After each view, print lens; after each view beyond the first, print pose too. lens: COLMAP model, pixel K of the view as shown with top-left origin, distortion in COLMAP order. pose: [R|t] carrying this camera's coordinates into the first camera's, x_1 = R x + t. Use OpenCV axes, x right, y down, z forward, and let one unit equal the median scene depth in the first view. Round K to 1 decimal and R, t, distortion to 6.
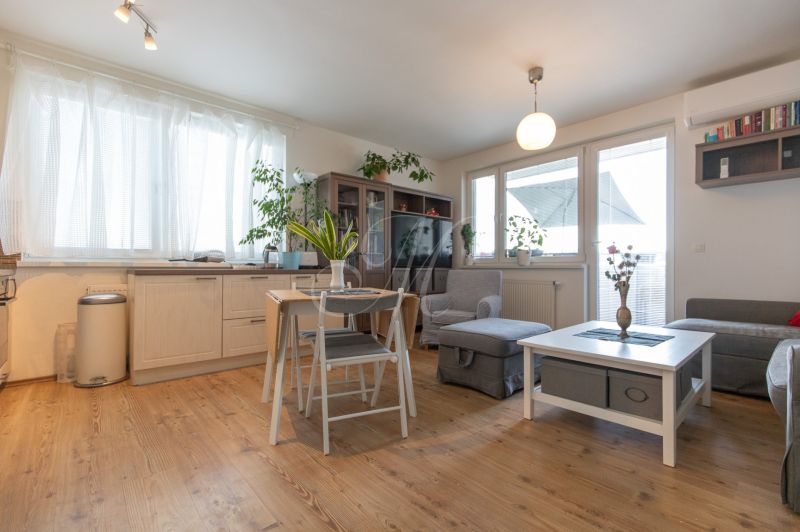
lens RADIAL K [[366.5, 0, 398.0], [0, 366.5, 271.5], [0, 0, 1]] dist [0.008498, -0.002289]
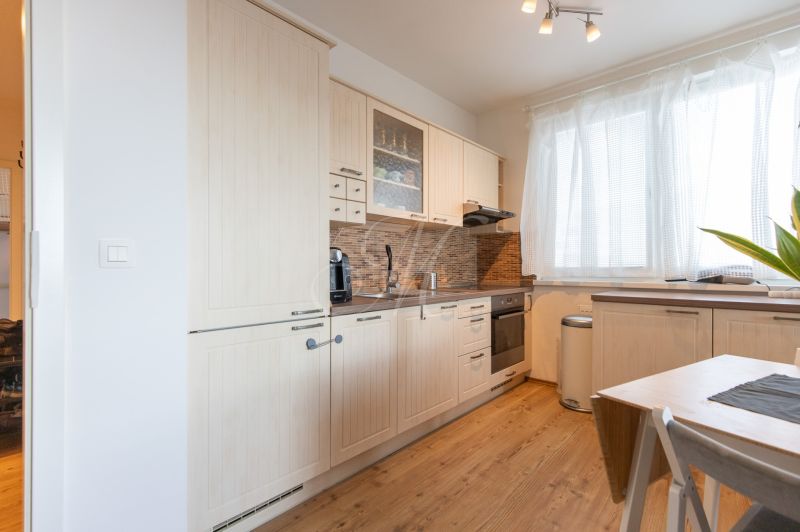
lens RADIAL K [[366.5, 0, 402.4], [0, 366.5, 265.6], [0, 0, 1]] dist [0.008498, -0.002289]
pose [[0.093903, -0.003427, -0.995575, 0.125741], [-0.002674, 0.999990, -0.003694, -0.068777], [0.995578, 0.003009, 0.093893, 0.436526]]
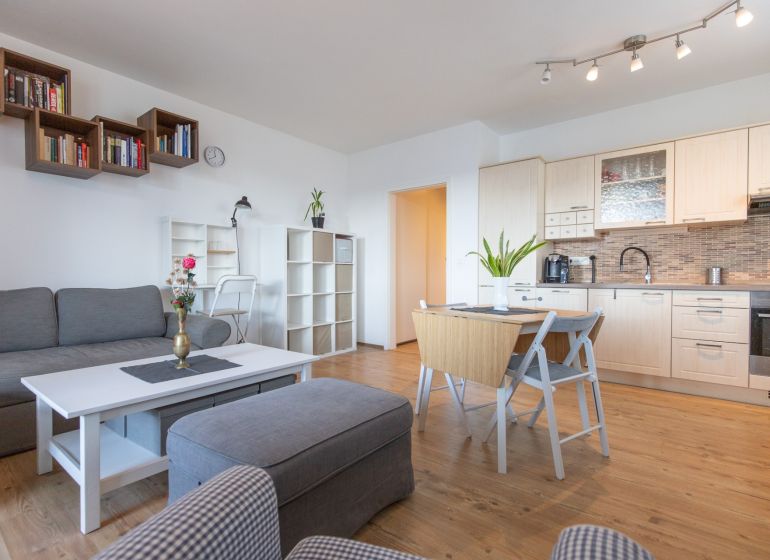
lens RADIAL K [[382.8, 0, 385.7], [0, 382.8, 282.0], [0, 0, 1]] dist [-0.016489, 0.000111]
pose [[-0.988021, 0.005451, -0.154226, 0.258443], [0.001716, 0.999702, 0.024341, -0.031801], [0.154312, 0.023785, -0.987736, 1.877177]]
